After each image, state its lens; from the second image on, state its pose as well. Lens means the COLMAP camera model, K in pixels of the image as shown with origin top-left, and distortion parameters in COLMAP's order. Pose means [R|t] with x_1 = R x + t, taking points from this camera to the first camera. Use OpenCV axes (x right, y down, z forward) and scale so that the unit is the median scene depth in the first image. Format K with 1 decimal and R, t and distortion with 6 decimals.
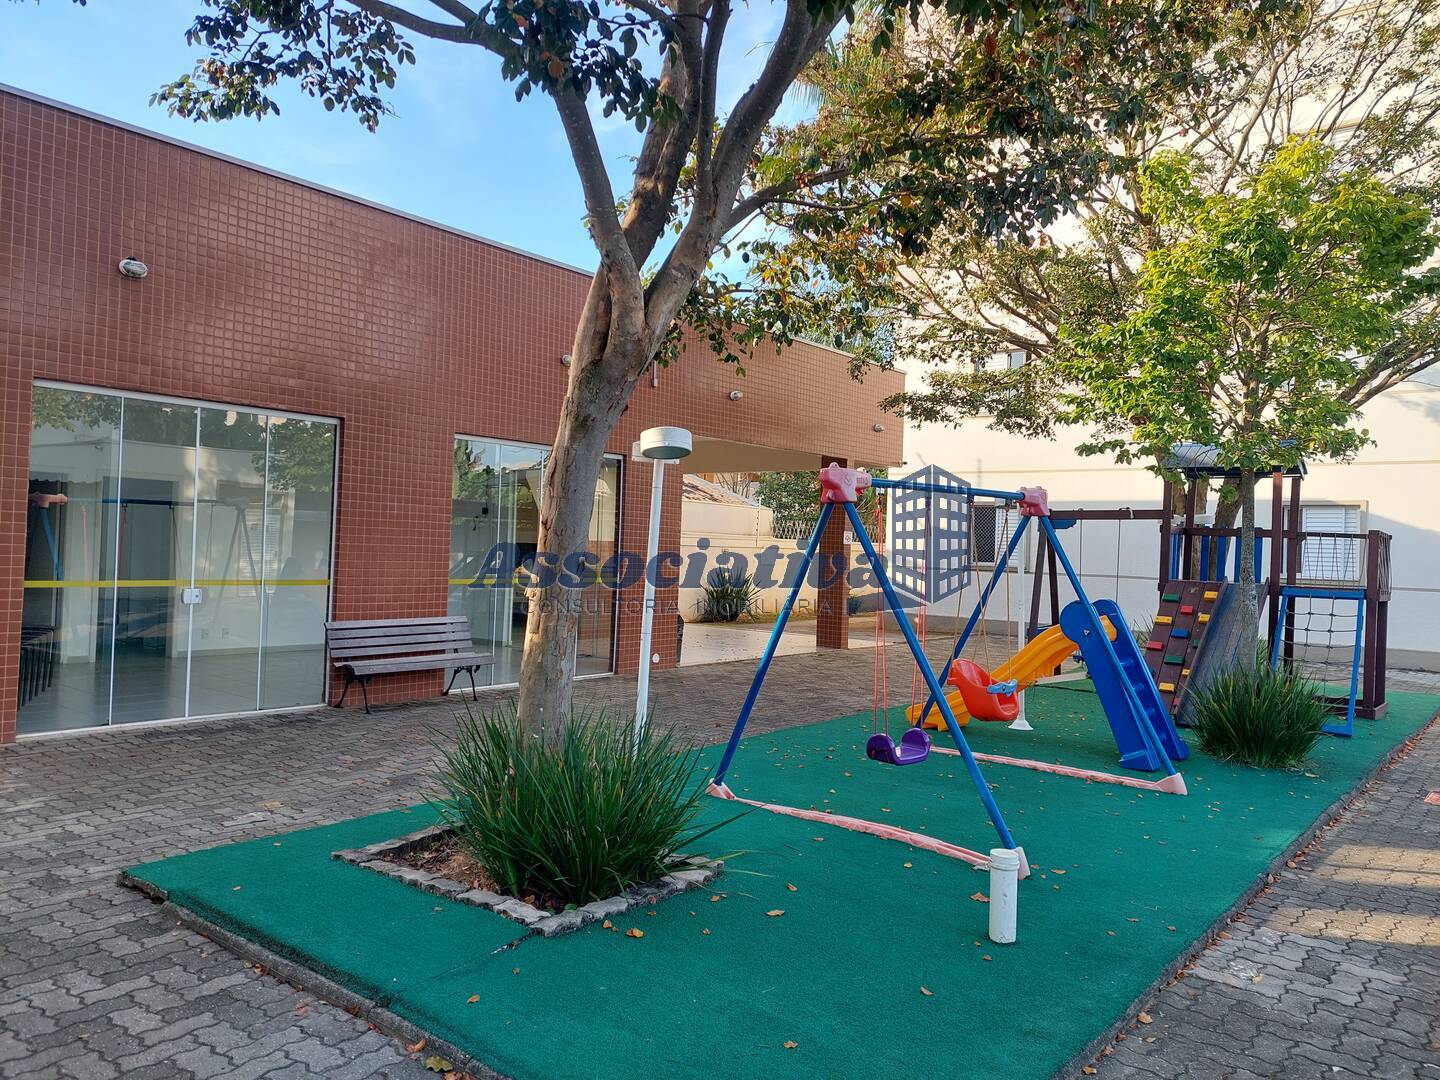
lens RADIAL K [[1015.5, 0, 720.0], [0, 1015.5, 540.0], [0, 0, 1]] dist [0.118258, -0.153968]
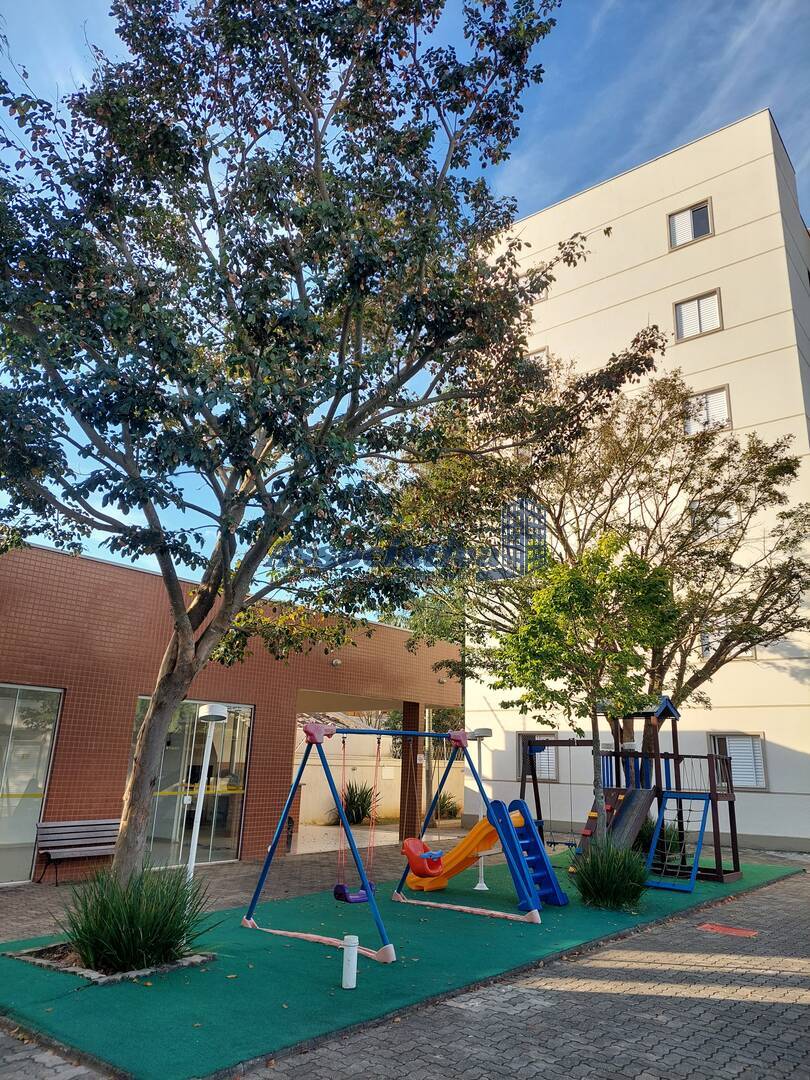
lens RADIAL K [[753.4, 0, 405.0], [0, 753.4, 540.0], [0, 0, 1]] dist [0.022966, -0.003602]
pose [[0.999544, -0.000335, 0.030179, 0.145023], [0.008752, 0.960197, -0.279186, -0.005493], [-0.028884, 0.279323, 0.959763, -0.248684]]
